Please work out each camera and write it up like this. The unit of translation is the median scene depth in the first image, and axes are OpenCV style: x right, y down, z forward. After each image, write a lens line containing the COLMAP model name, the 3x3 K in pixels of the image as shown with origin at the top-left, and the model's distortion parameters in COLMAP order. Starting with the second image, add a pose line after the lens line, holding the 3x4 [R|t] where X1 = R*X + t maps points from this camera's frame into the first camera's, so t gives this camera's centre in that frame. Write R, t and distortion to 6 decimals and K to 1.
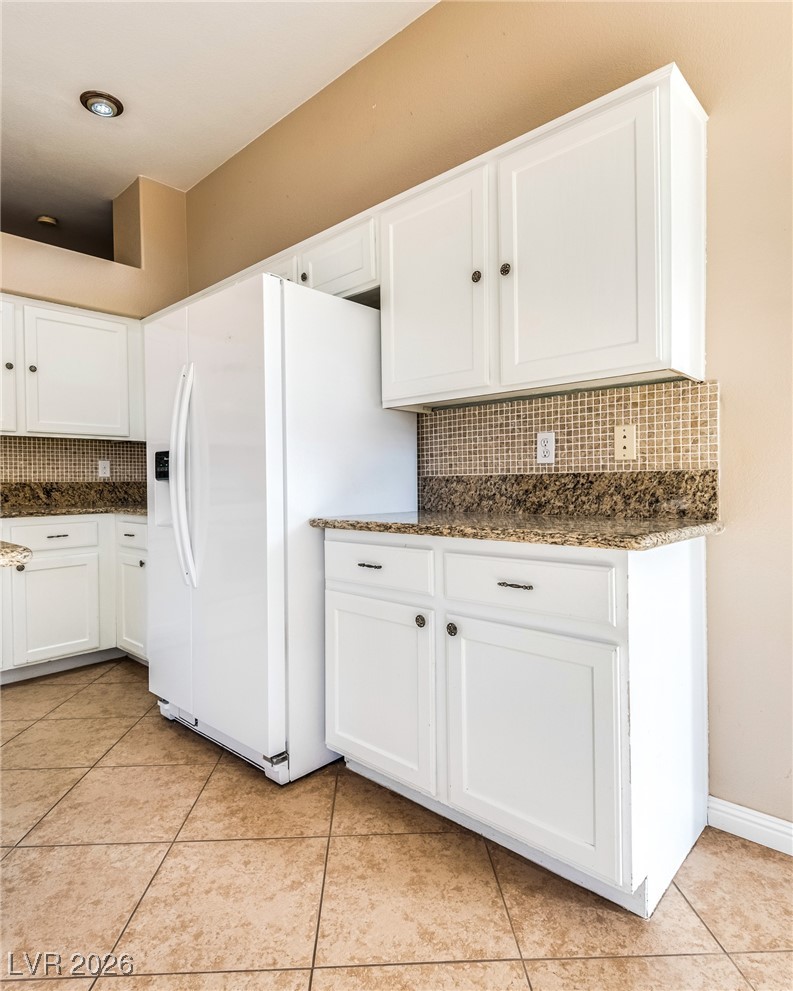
lens RADIAL K [[561.5, 0, 391.4], [0, 561.5, 486.5], [0, 0, 1]] dist [0.025420, -0.011317]
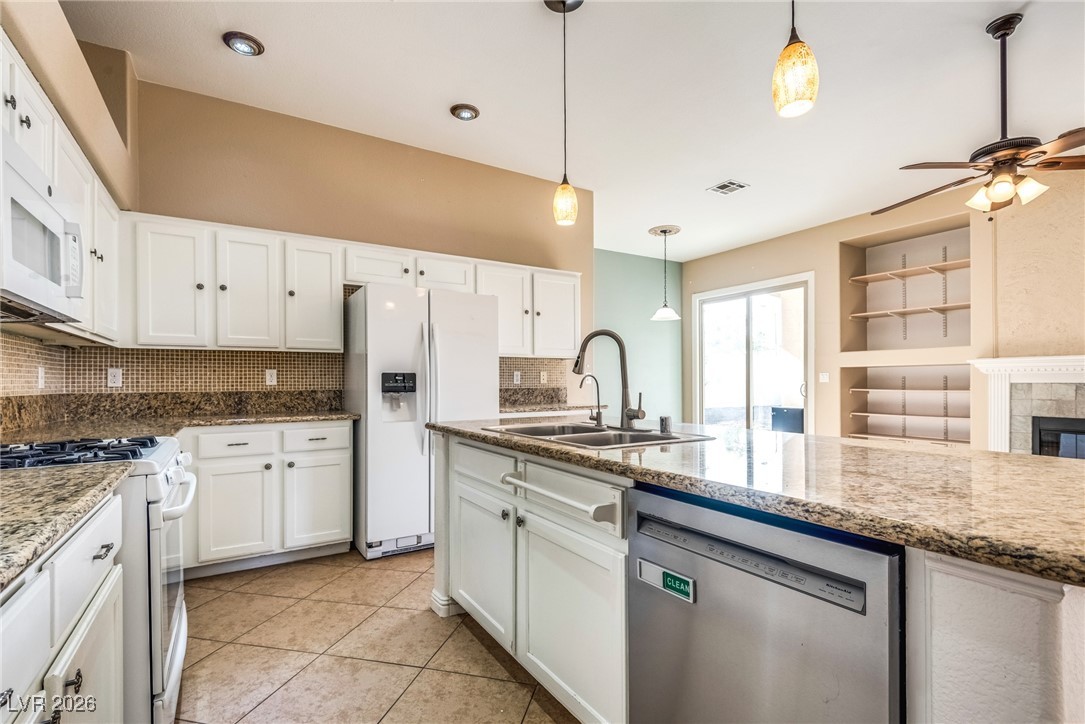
lens RADIAL K [[492.6, 0, 540.4], [0, 492.6, 379.5], [0, 0, 1]] dist [0.005464, -0.003277]
pose [[0.269873, 0.015382, 0.962773, -1.946784], [0.008899, 0.999790, -0.018468, -0.021025], [-0.962855, 0.013552, 0.269679, 0.332636]]
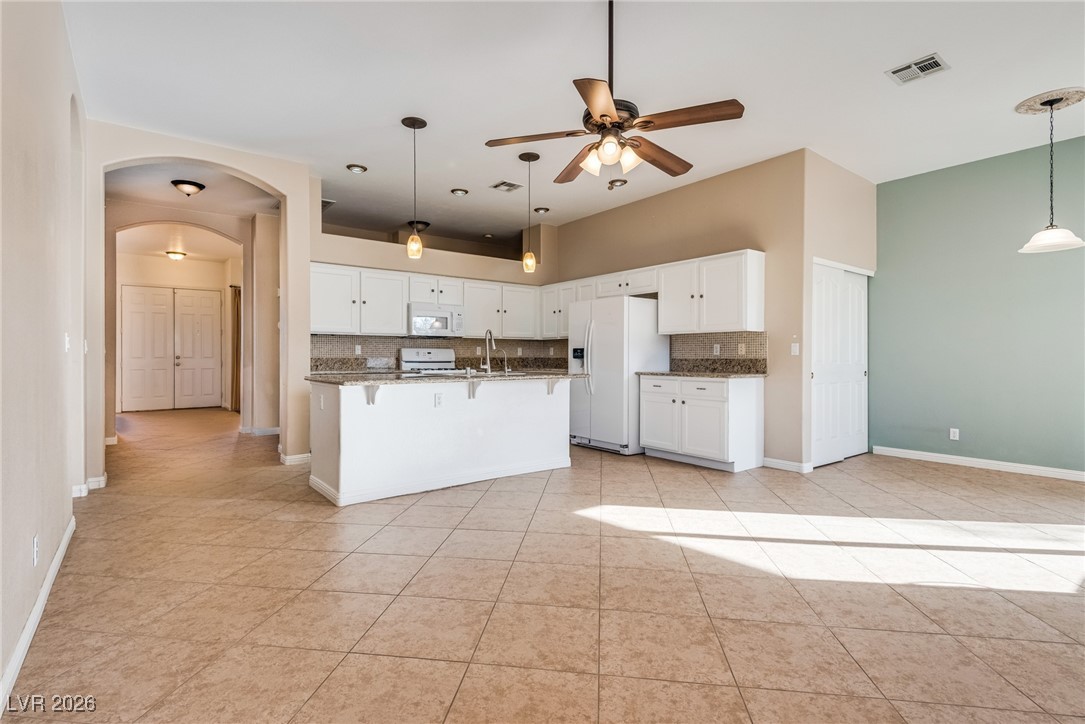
lens RADIAL K [[518.5, 0, 531.2], [0, 518.5, 352.7], [0, 0, 1]] dist [0.020177, -0.009712]
pose [[0.986228, 0.013252, -0.164858, -0.252759], [-0.015686, 0.999786, -0.013474, -0.000933], [0.164644, 0.015874, 0.986225, -1.988676]]
